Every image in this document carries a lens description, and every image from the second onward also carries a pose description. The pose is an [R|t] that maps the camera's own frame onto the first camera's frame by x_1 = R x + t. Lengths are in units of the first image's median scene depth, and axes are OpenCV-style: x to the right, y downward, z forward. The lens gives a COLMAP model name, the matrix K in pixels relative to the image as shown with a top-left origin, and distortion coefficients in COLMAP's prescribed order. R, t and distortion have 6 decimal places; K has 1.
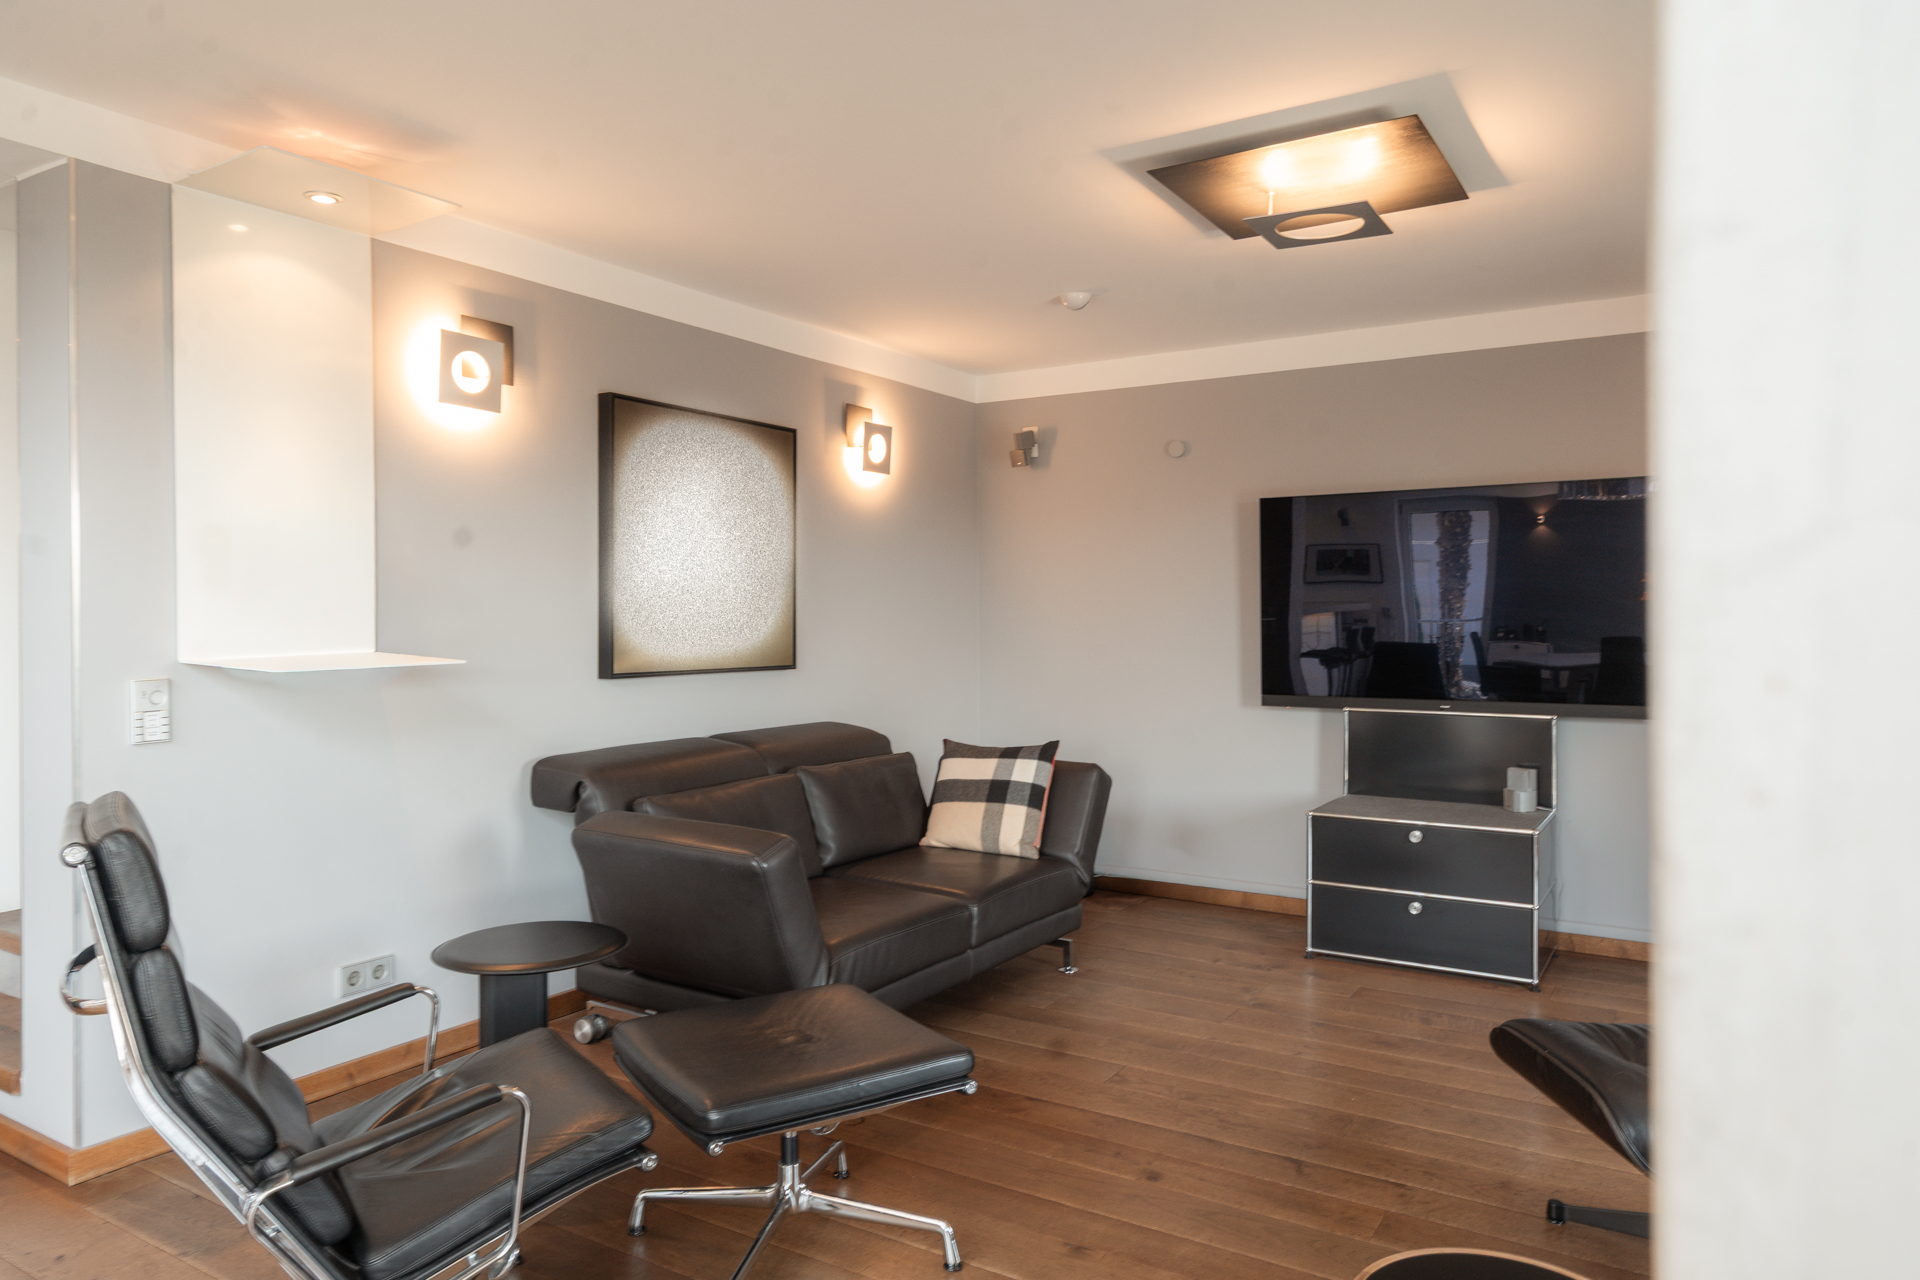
lens RADIAL K [[1260.0, 0, 952.8], [0, 1260.0, 630.7], [0, 0, 1]] dist [-0.002746, -0.000596]
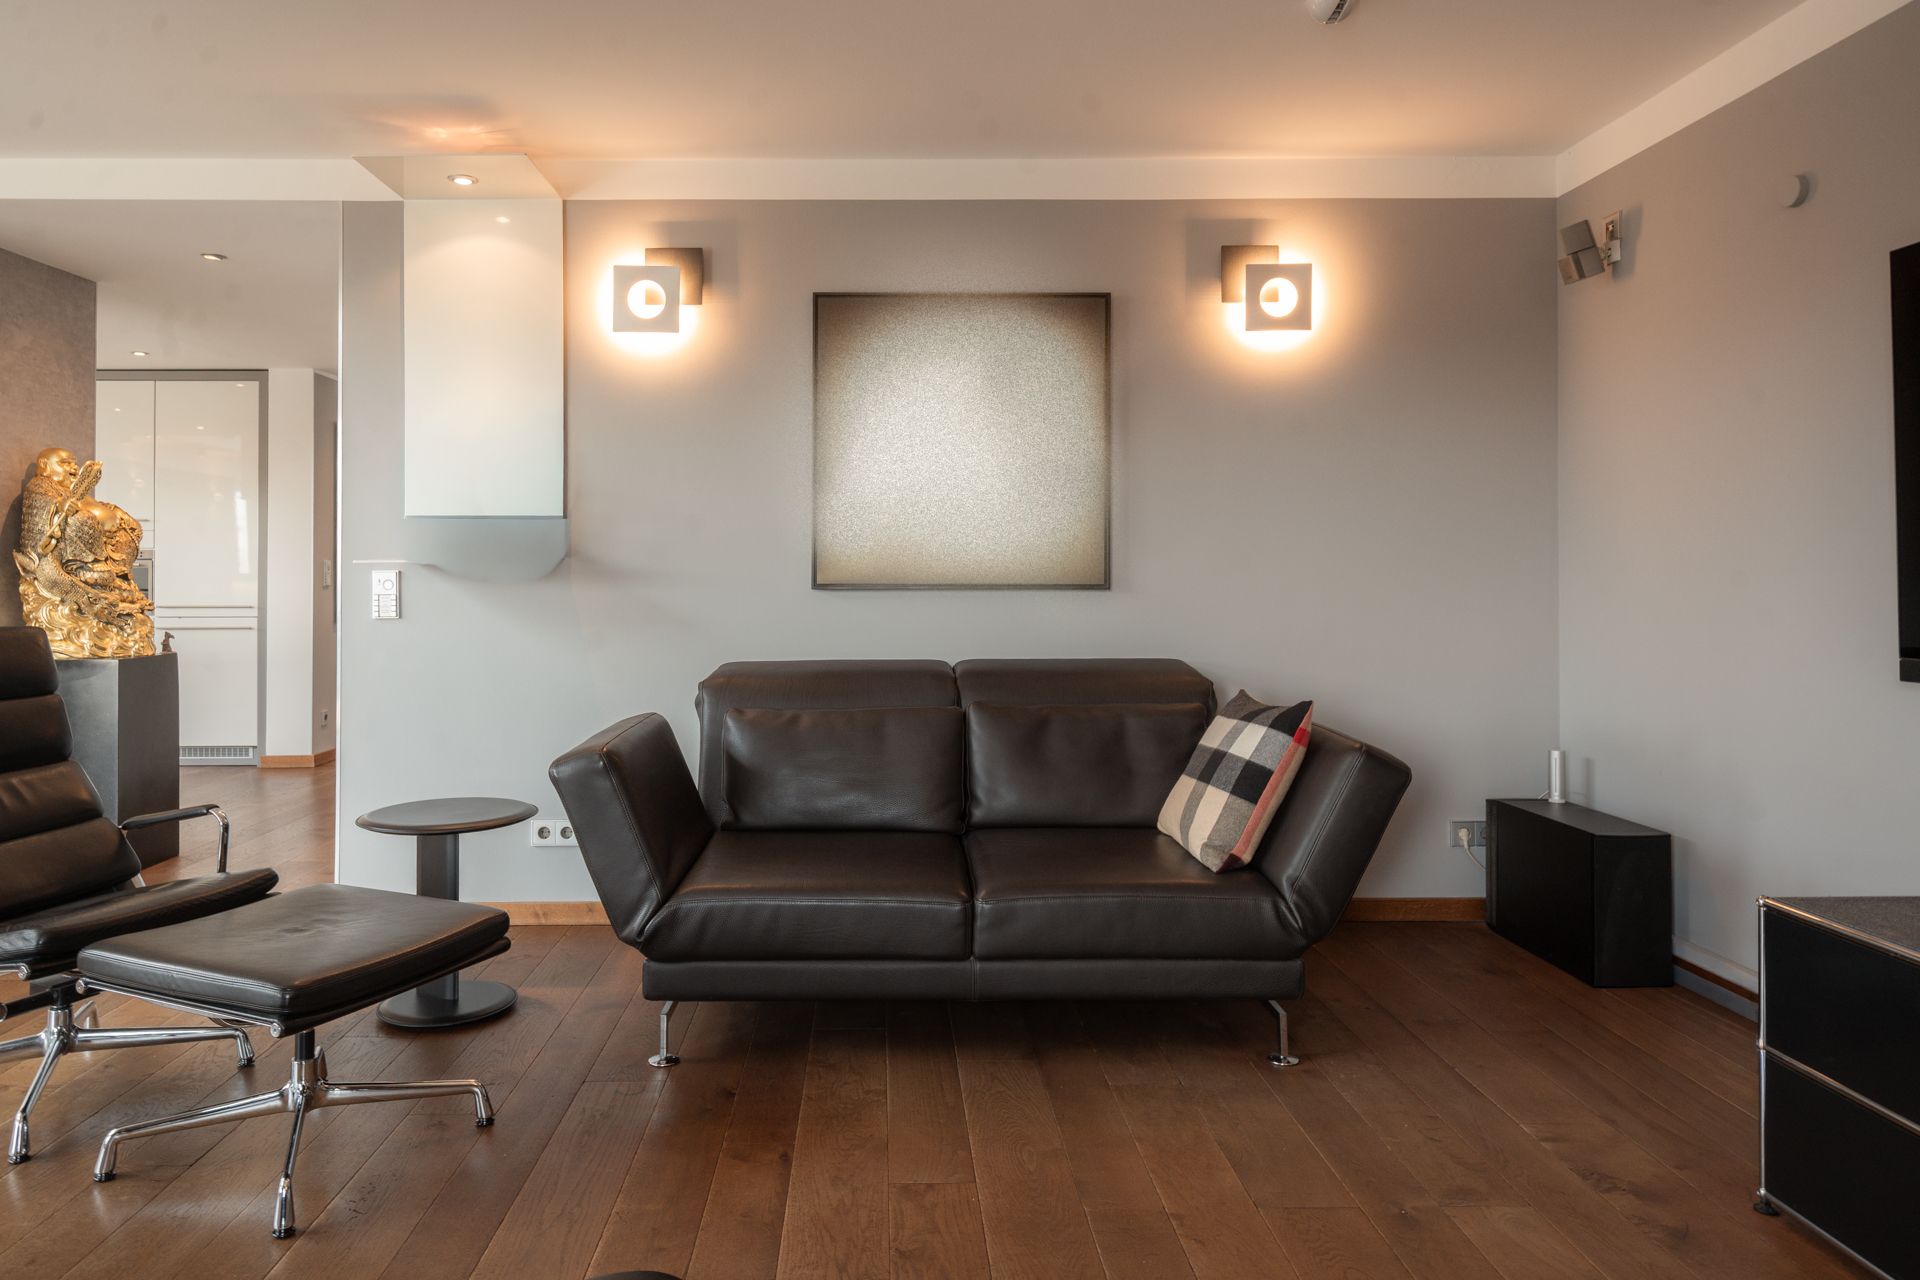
lens RADIAL K [[1260.0, 0, 894.0], [0, 1260.0, 585.8], [0, 0, 1]] dist [-0.002746, -0.000596]
pose [[0.529222, 0.004522, -0.848471, 0.553129], [-0.009976, 0.999950, -0.000893, 0.033799], [0.848425, 0.008937, 0.529241, 0.519002]]
